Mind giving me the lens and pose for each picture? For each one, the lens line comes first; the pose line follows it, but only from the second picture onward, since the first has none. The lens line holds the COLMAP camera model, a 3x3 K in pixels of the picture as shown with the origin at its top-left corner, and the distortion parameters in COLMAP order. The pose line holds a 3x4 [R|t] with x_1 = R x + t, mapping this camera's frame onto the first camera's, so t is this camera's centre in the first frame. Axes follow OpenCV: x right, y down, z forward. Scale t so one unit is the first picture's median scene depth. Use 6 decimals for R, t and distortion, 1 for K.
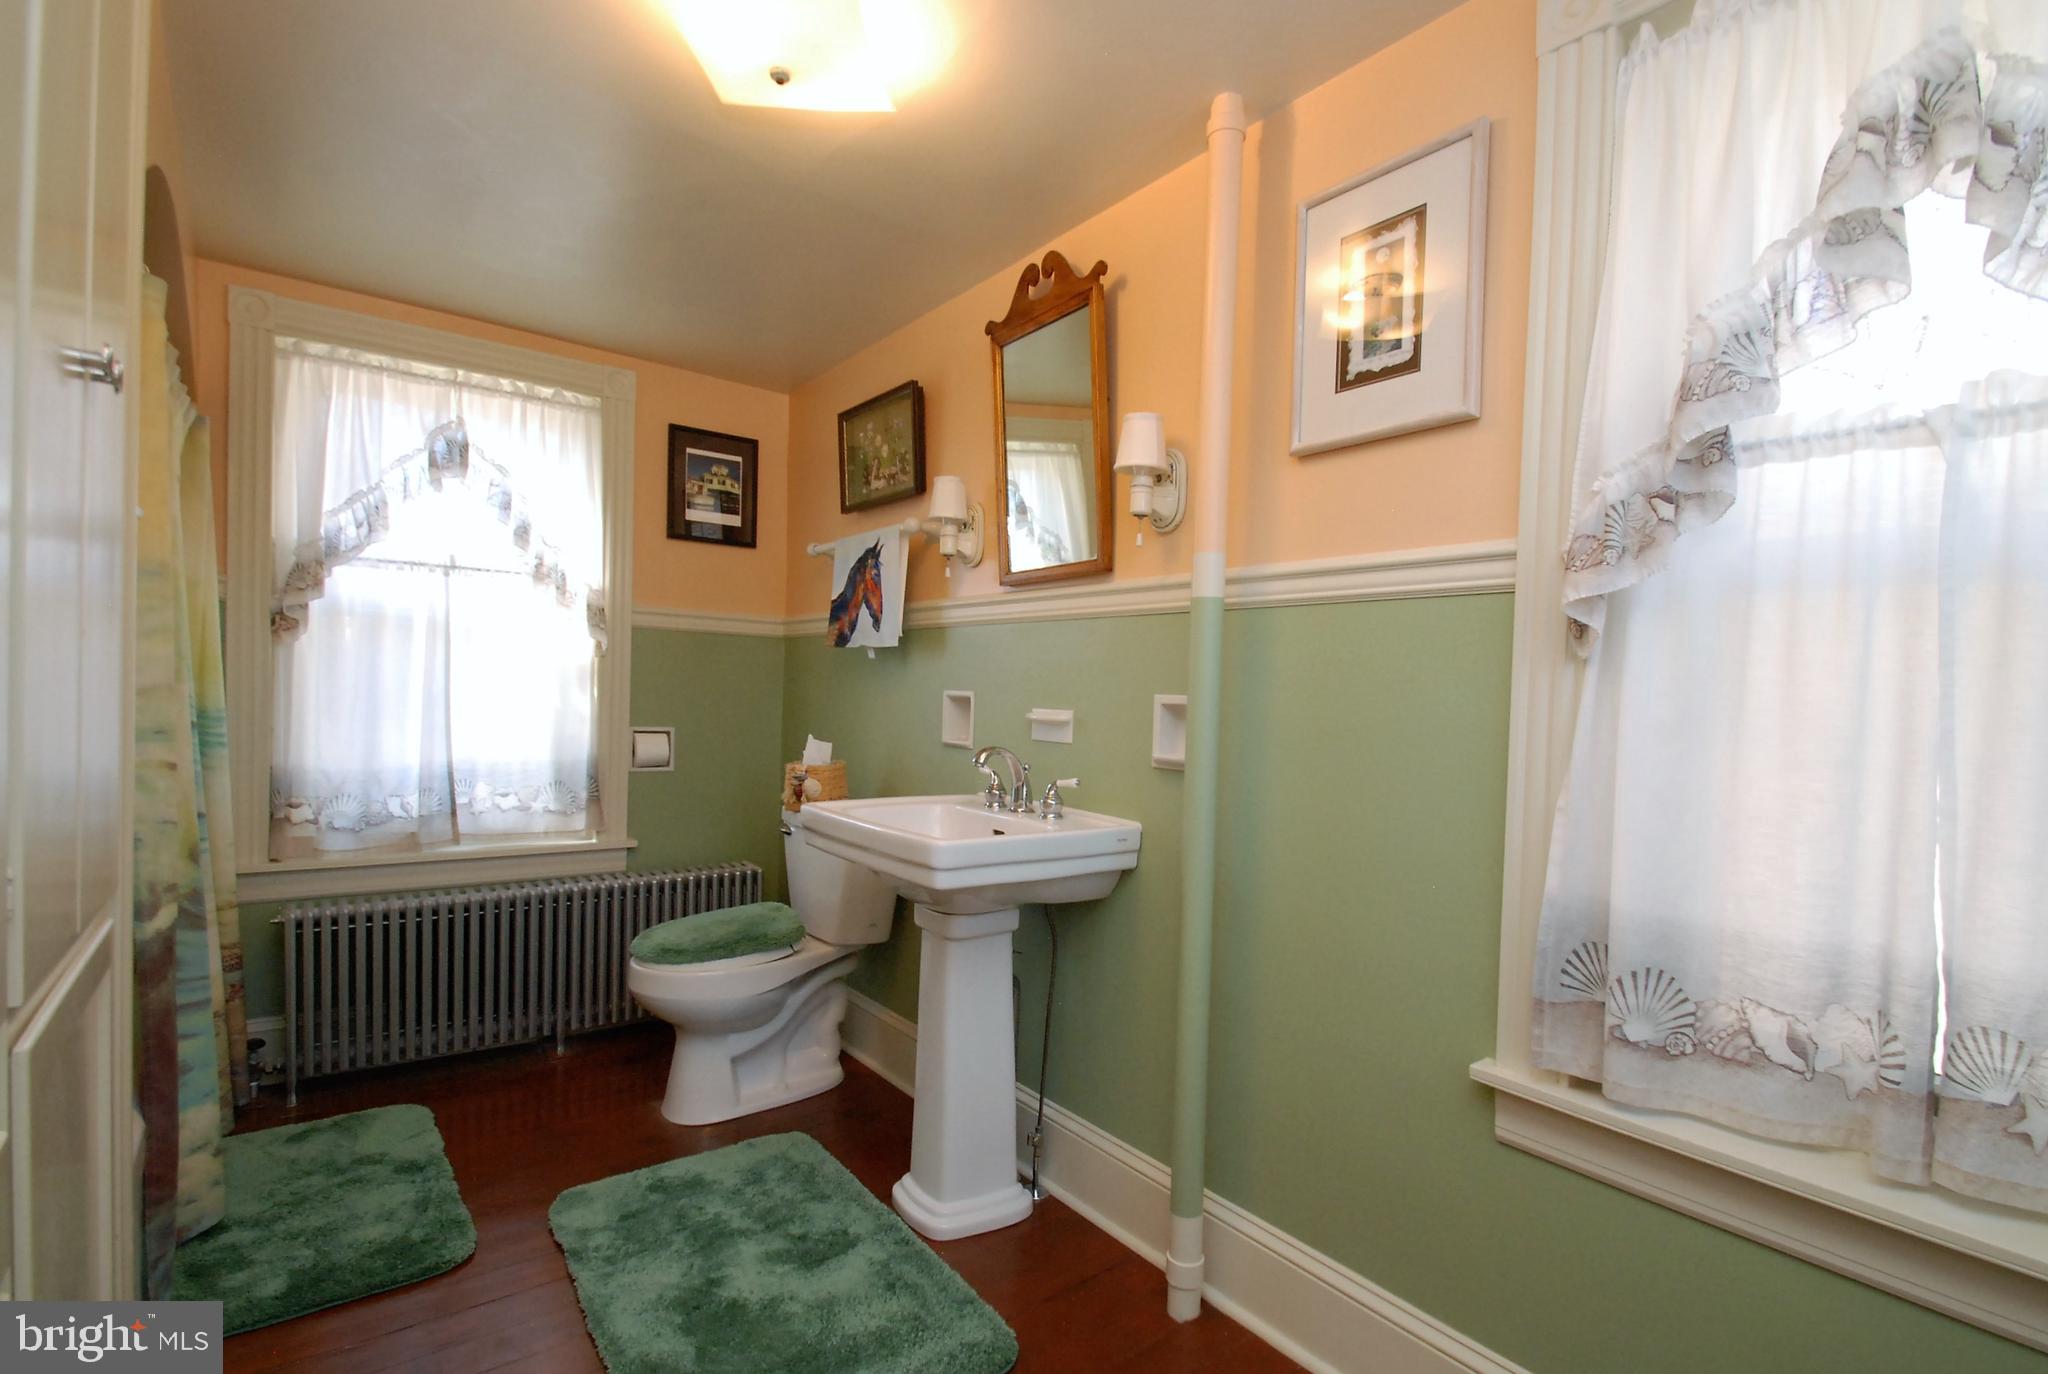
lens RADIAL K [[981.6, 0, 1020.0], [0, 981.6, 728.8], [0, 0, 1]] dist [0.048871, -0.038608]
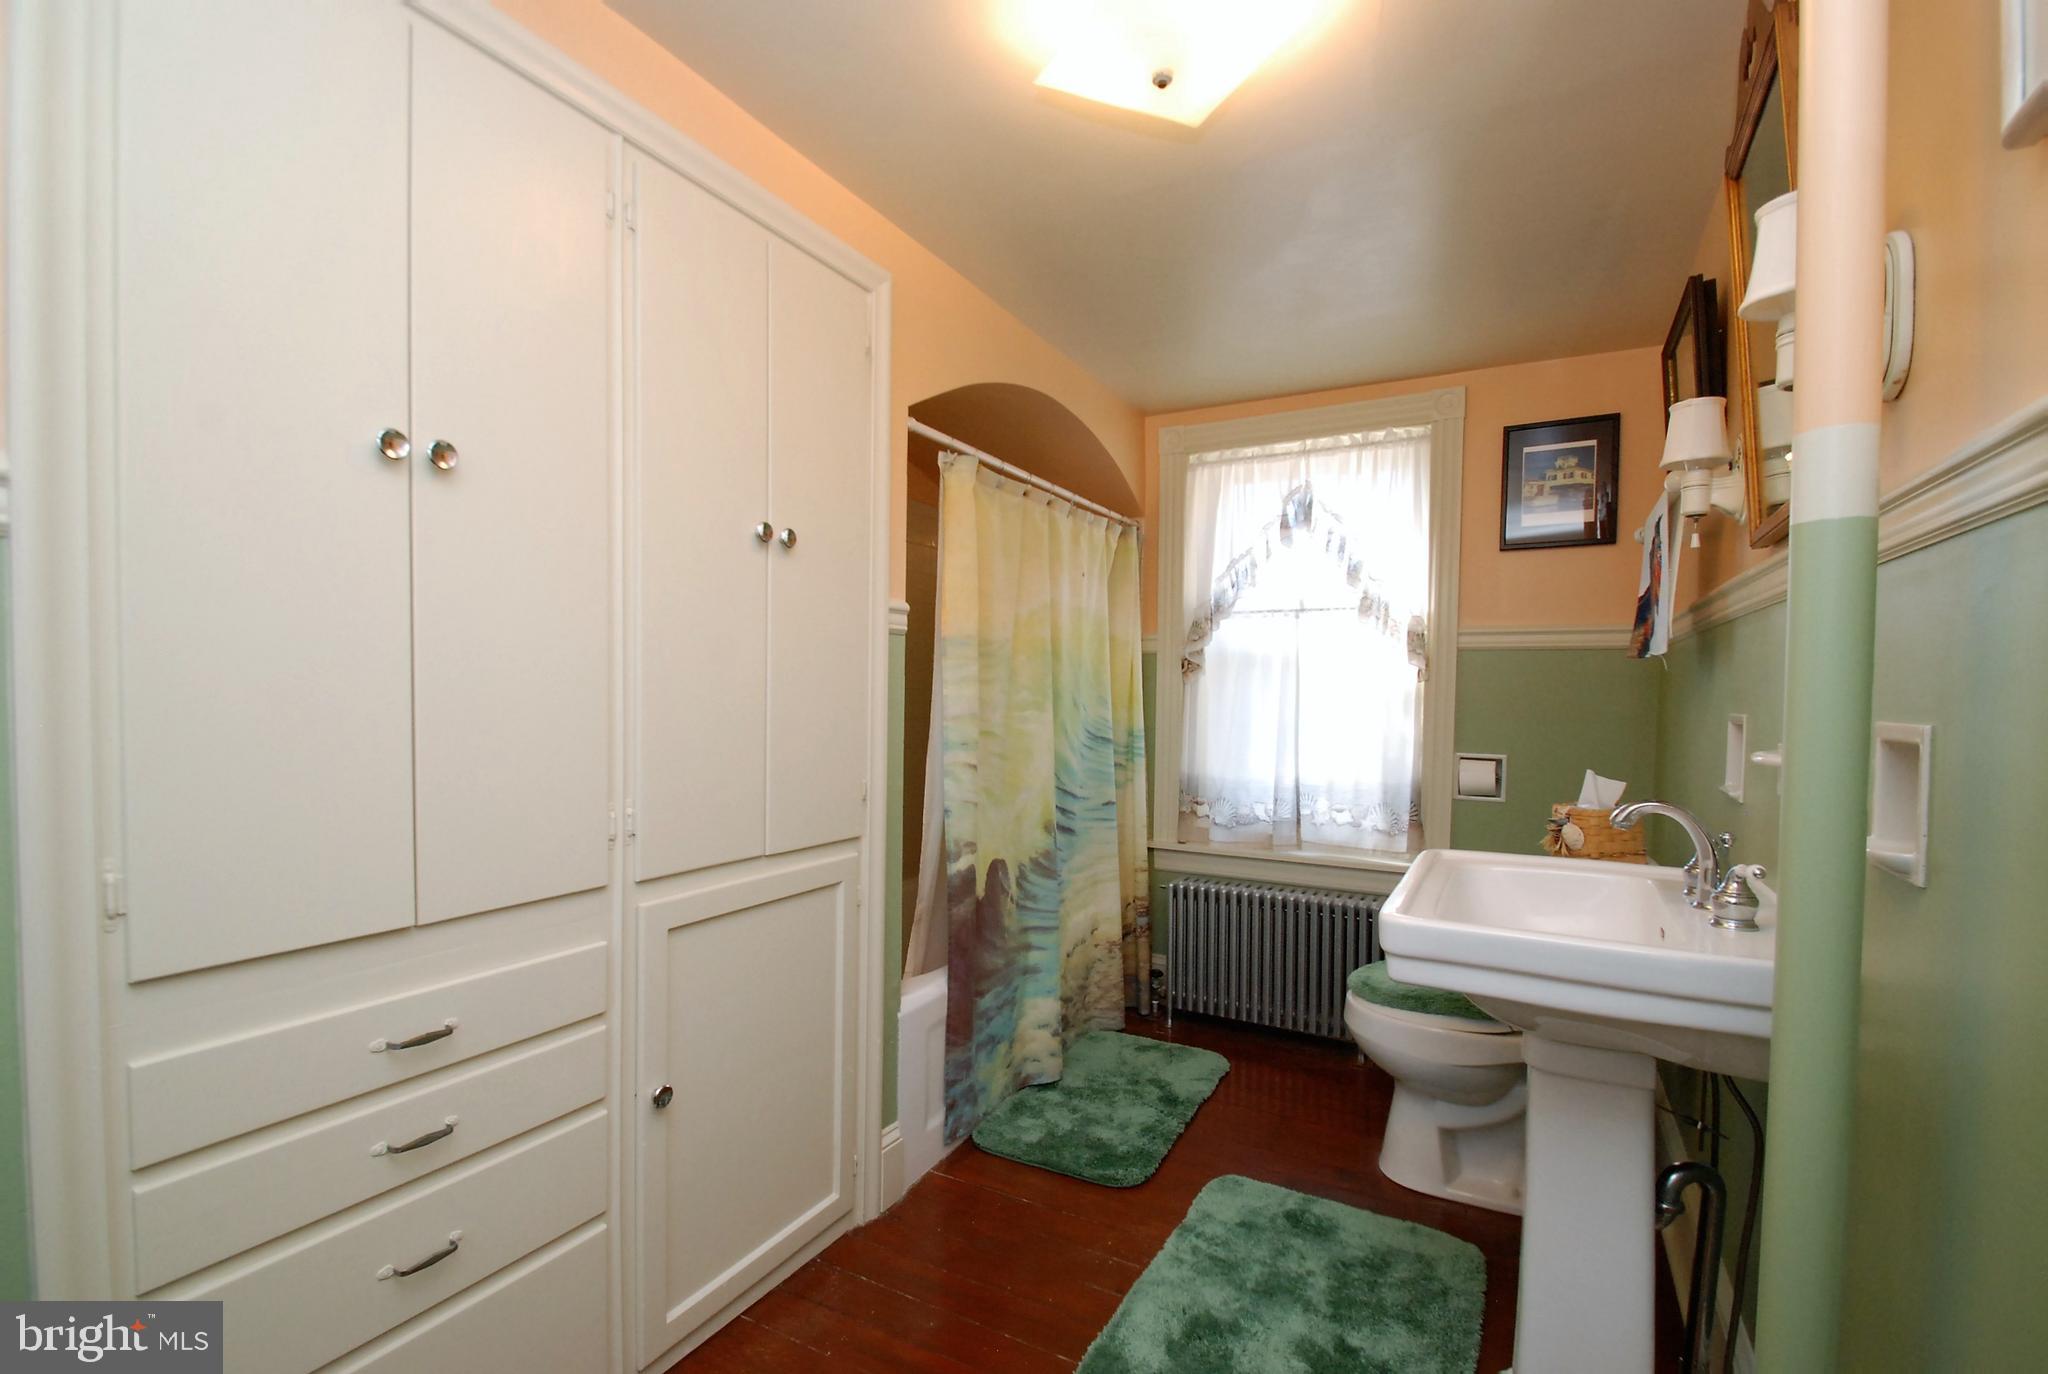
lens RADIAL K [[903.1, 0, 1025.5], [0, 903.1, 724.2], [0, 0, 1]] dist [0.002707, 0.000310]
pose [[0.404377, 0.005687, -0.914575, 0.271650], [-0.030340, 0.999514, -0.007199, -0.012099], [0.914089, 0.030659, 0.404353, 0.289514]]
